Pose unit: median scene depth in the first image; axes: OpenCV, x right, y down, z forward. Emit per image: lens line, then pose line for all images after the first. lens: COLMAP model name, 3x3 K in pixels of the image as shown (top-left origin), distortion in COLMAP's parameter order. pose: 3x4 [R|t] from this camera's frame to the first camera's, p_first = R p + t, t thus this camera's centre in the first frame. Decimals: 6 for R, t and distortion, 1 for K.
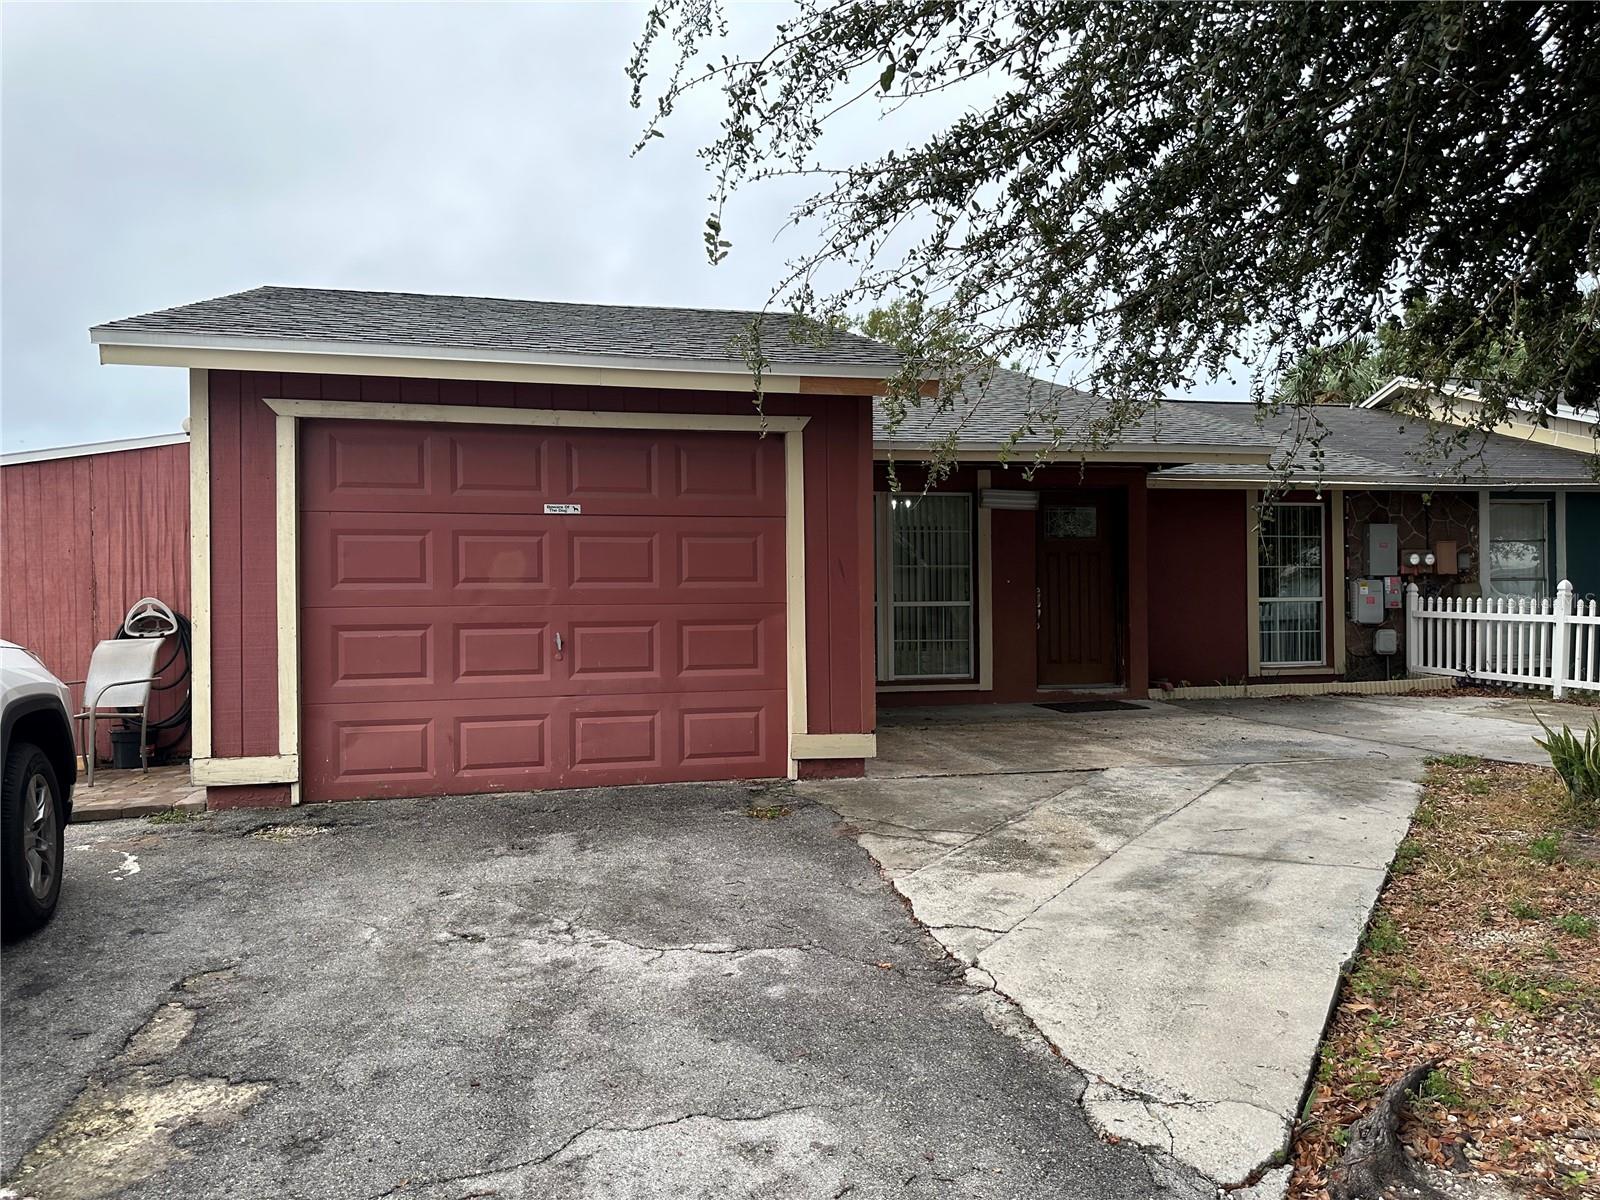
lens RADIAL K [[1110.0, 0, 788.0], [0, 1110.0, 604.2], [0, 0, 1]] dist [0.023299, -0.052971]
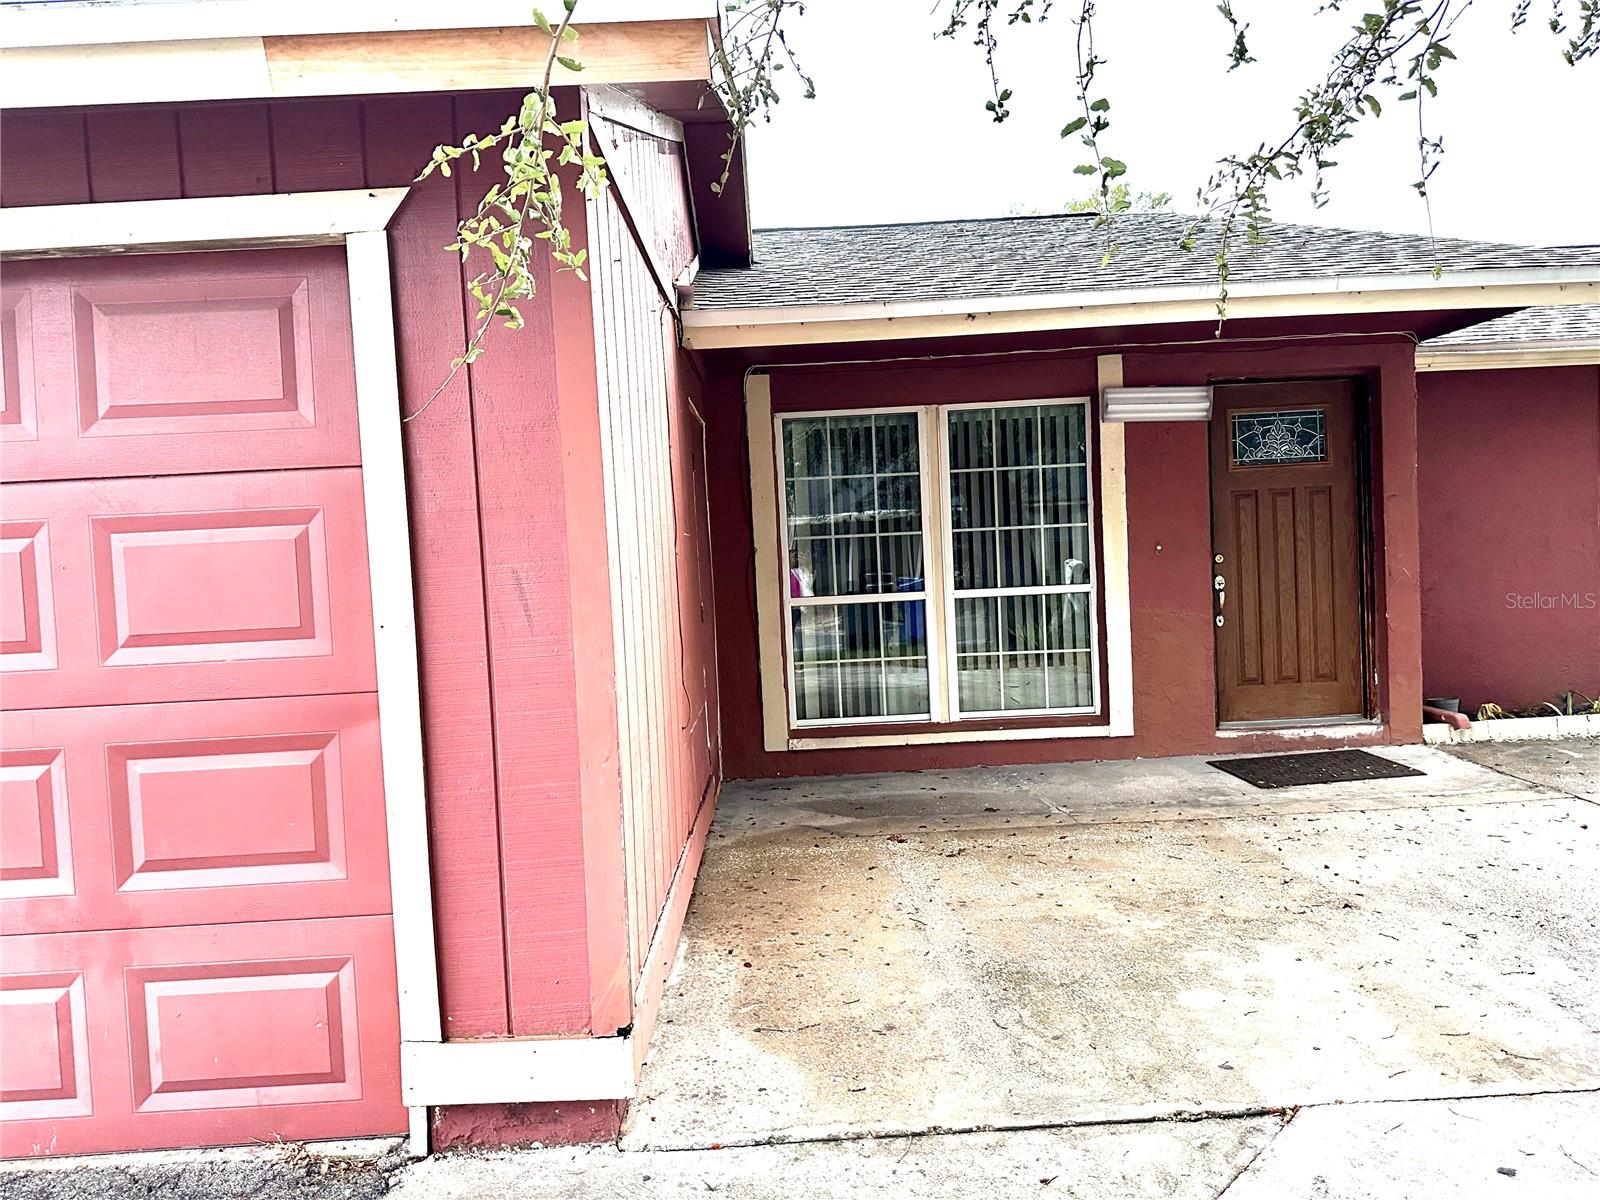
lens RADIAL K [[1110.0, 0, 813.4], [0, 1110.0, 596.6], [0, 0, 1]] dist [0.023299, -0.052971]
pose [[0.981640, -0.025118, -0.189082, 0.132829], [0.034931, 0.998200, 0.048744, -0.029781], [0.187518, -0.054454, 0.980751, 0.405290]]
